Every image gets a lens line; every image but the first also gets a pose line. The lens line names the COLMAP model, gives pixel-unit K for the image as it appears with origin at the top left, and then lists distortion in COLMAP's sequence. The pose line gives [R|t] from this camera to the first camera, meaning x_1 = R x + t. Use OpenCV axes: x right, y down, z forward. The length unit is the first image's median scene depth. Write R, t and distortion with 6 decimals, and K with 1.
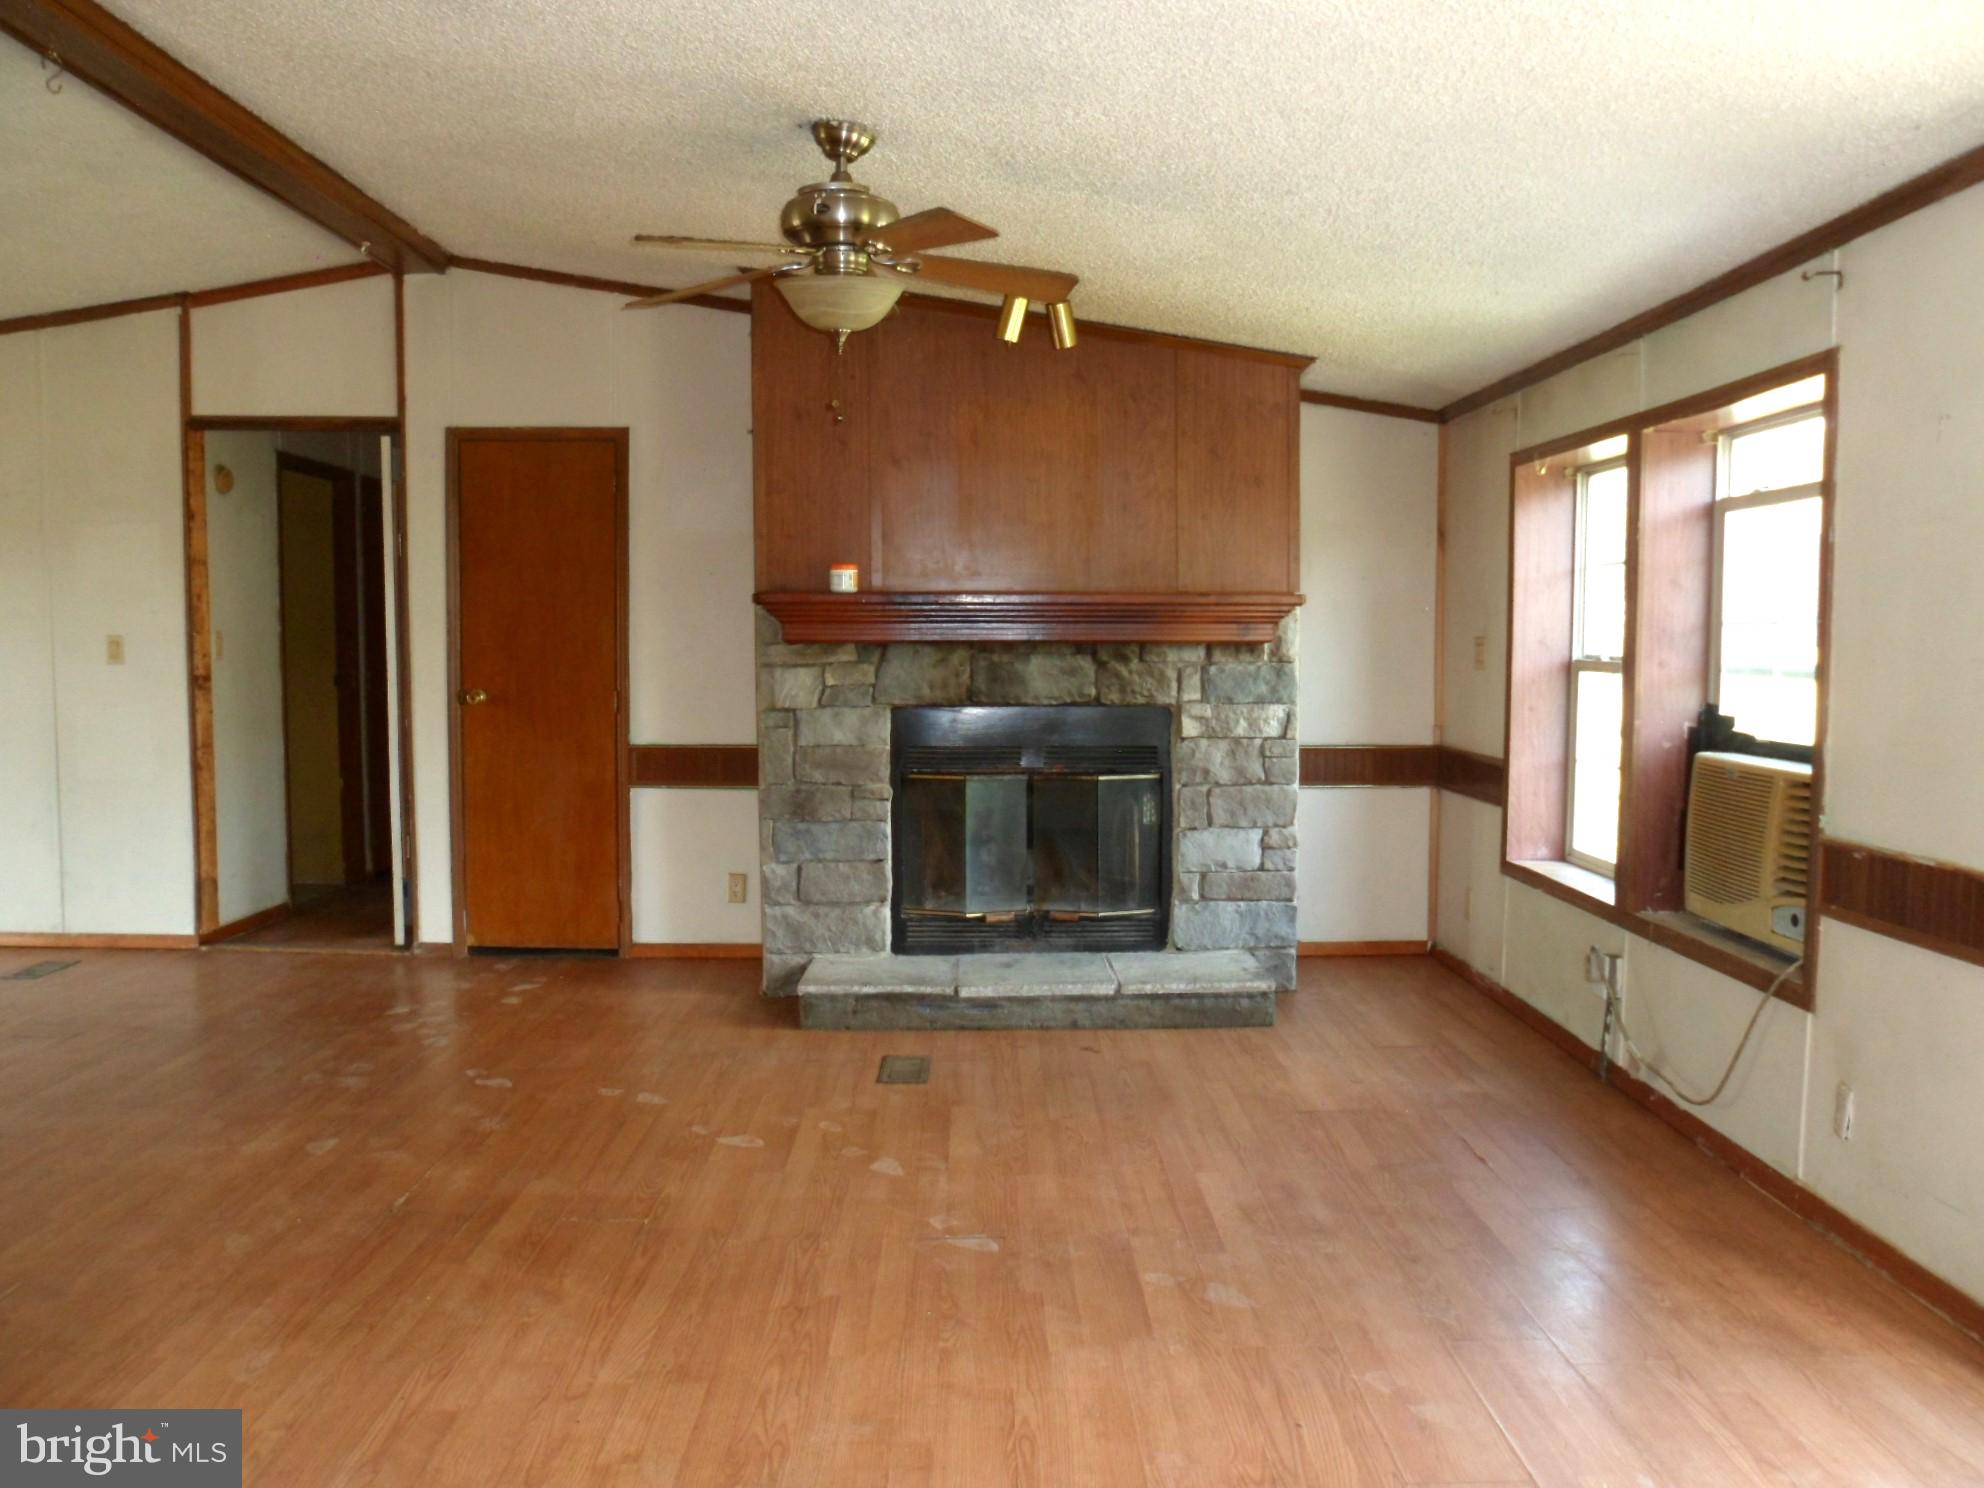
lens RADIAL K [[1557.4, 0, 1010.9], [0, 1557.4, 746.3], [0, 0, 1]] dist [-0.166485, 0.186157]
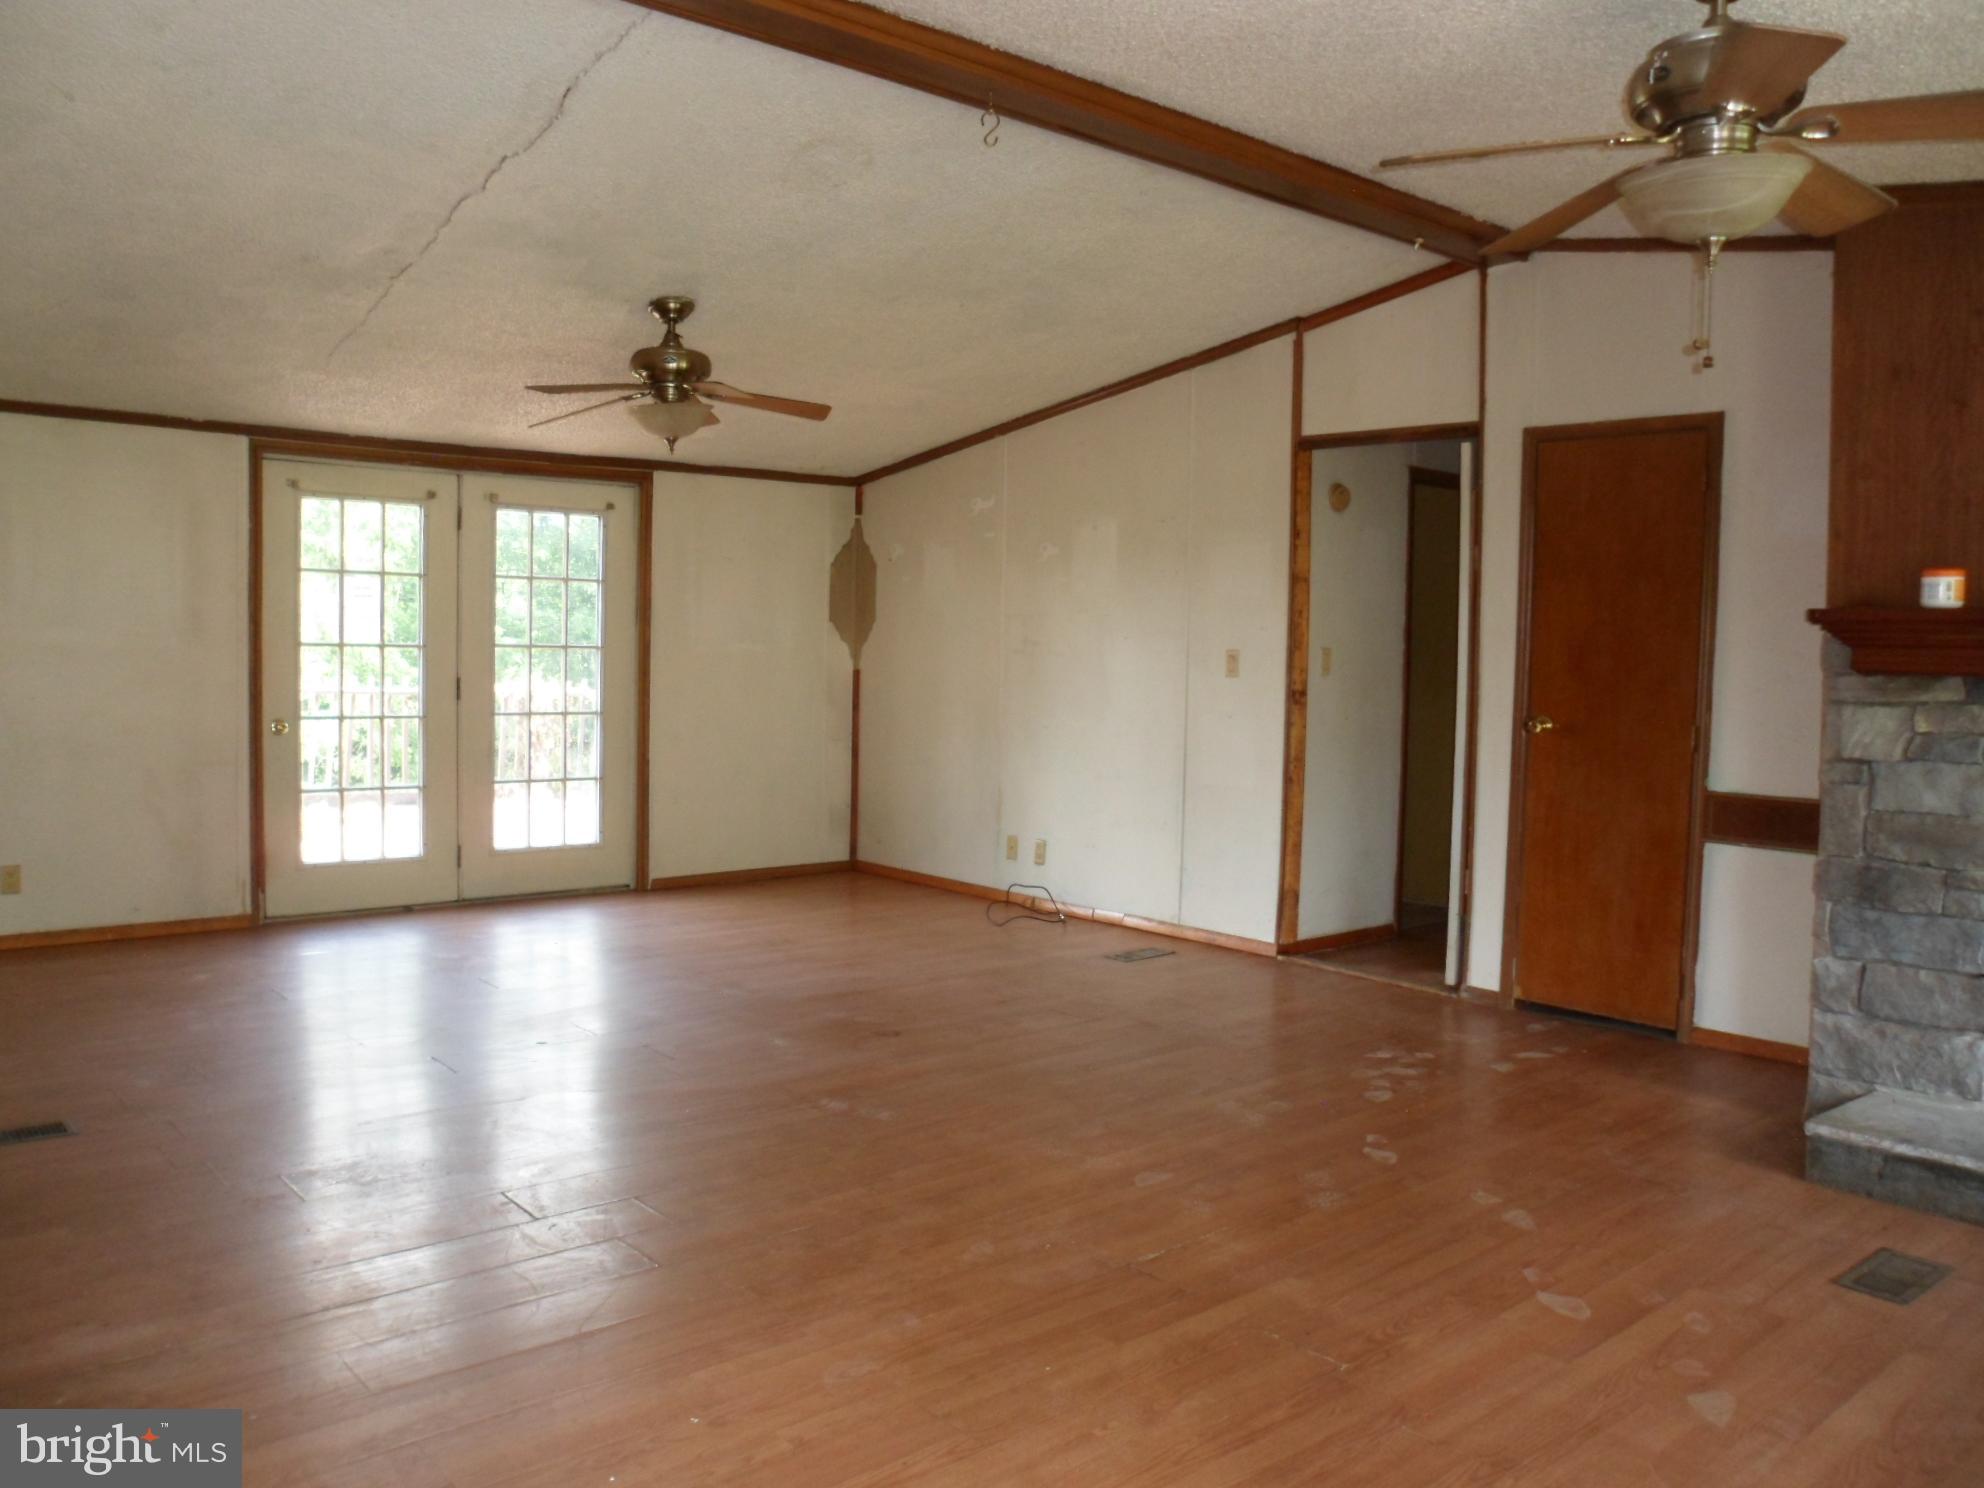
lens RADIAL K [[1557.4, 0, 1010.9], [0, 1557.4, 746.3], [0, 0, 1]] dist [-0.166485, 0.186157]
pose [[0.646323, 0.056559, -0.760965, 0.149779], [-0.070057, 0.997436, 0.014633, -0.012202], [0.759841, 0.043853, 0.648628, 0.197183]]
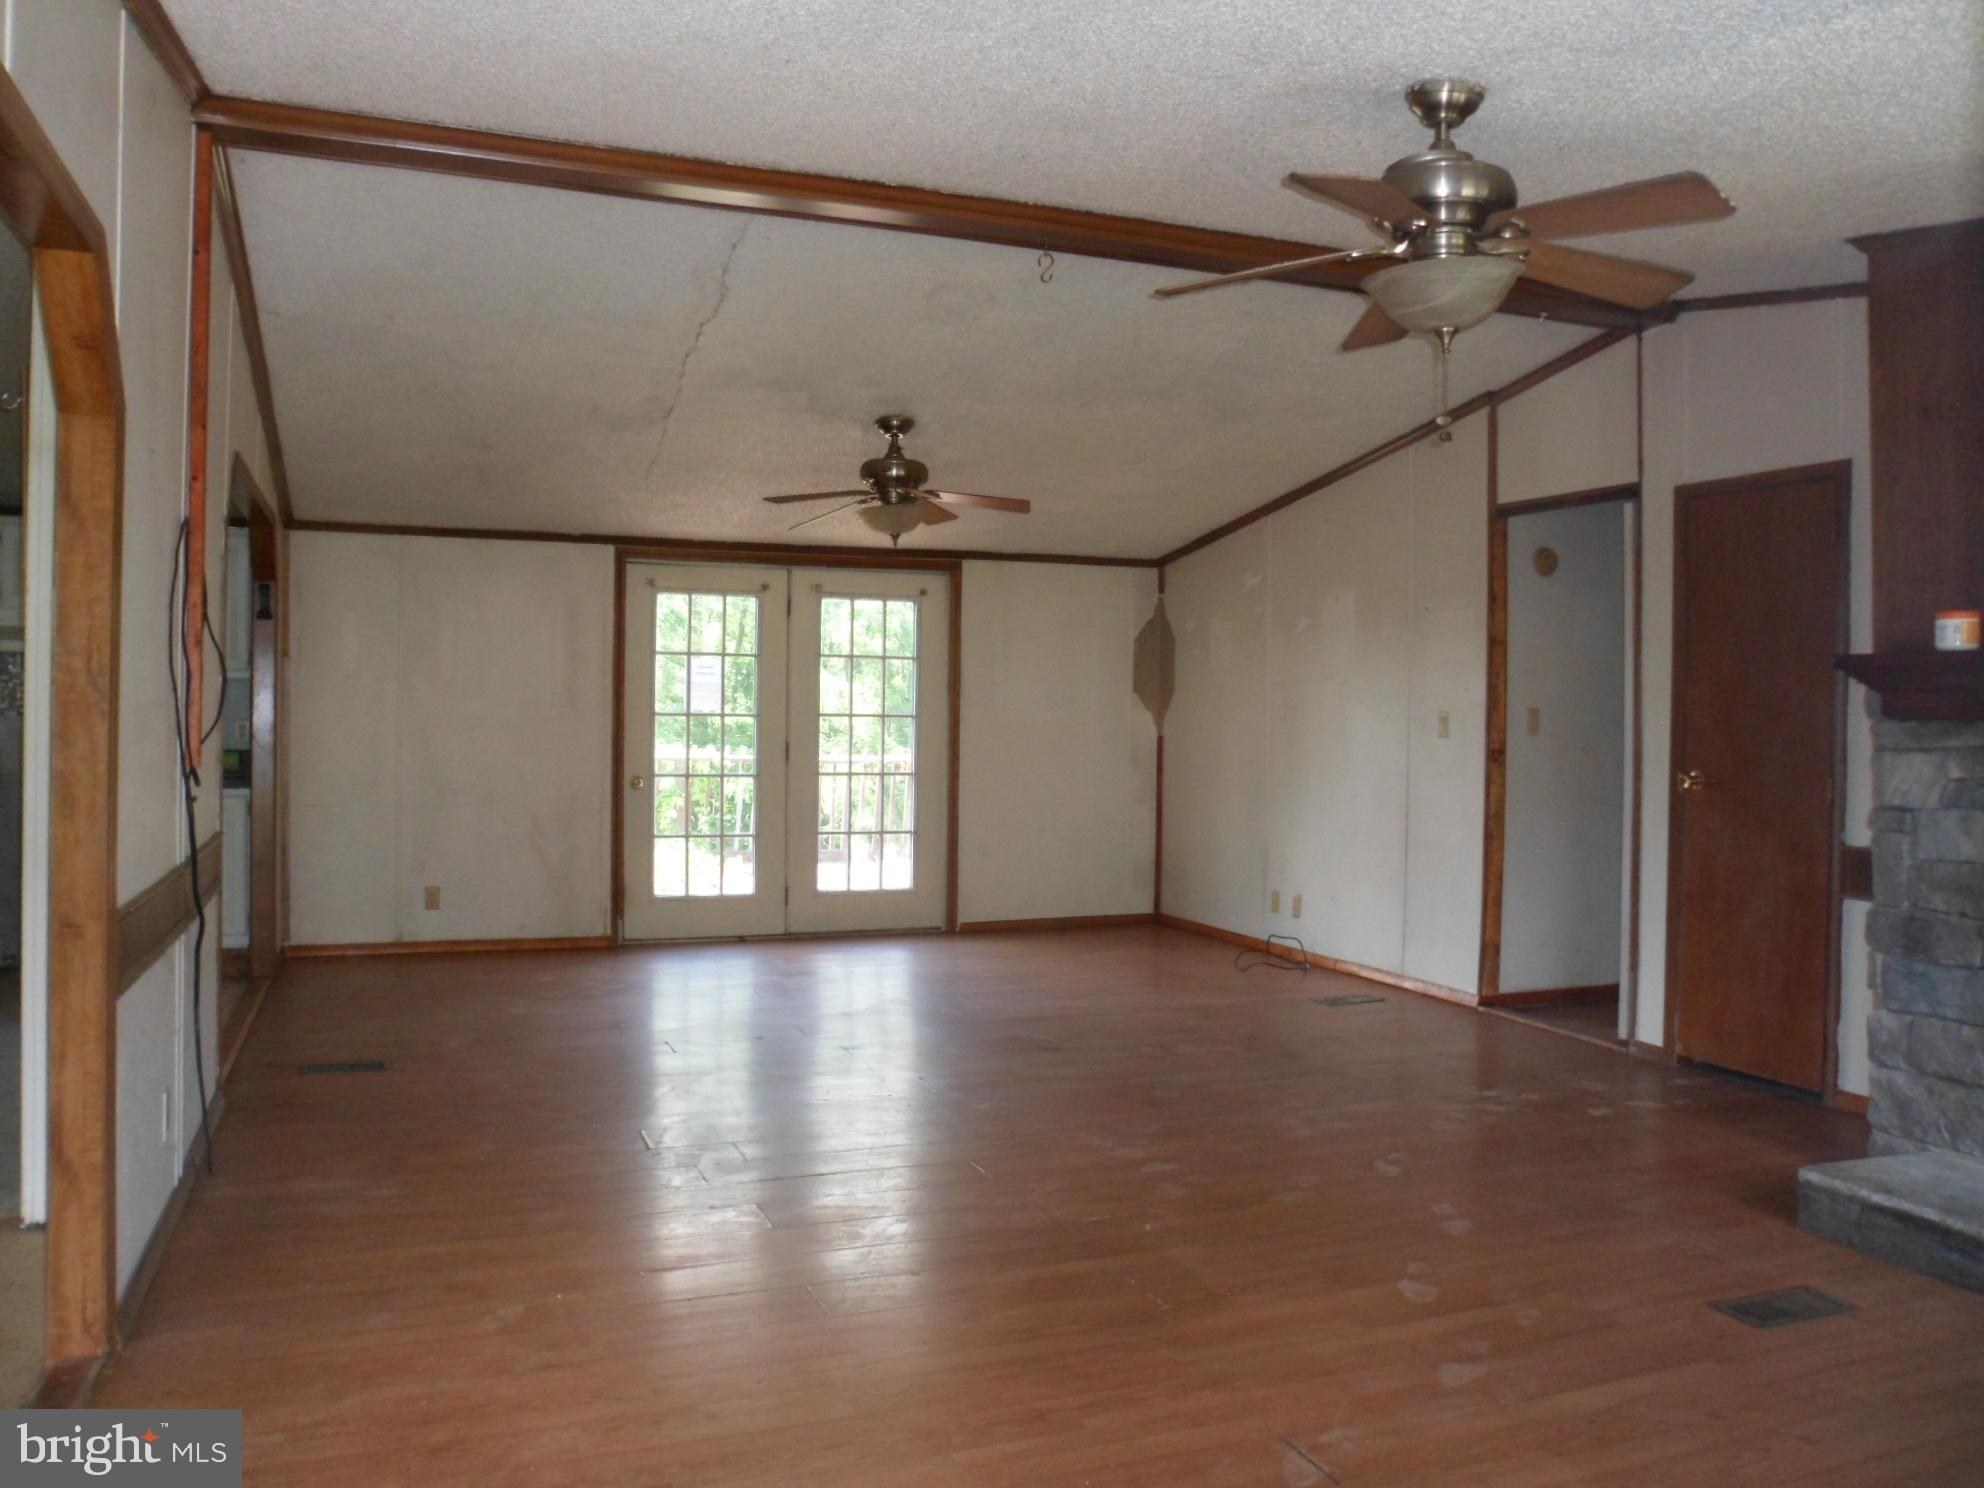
lens RADIAL K [[1557.4, 0, 1010.9], [0, 1557.4, 746.3], [0, 0, 1]] dist [-0.166485, 0.186157]
pose [[0.361631, 0.016115, -0.932182, 0.376035], [-0.074022, 0.997191, -0.011477, -0.013201], [0.929378, 0.073152, 0.361808, 0.331446]]
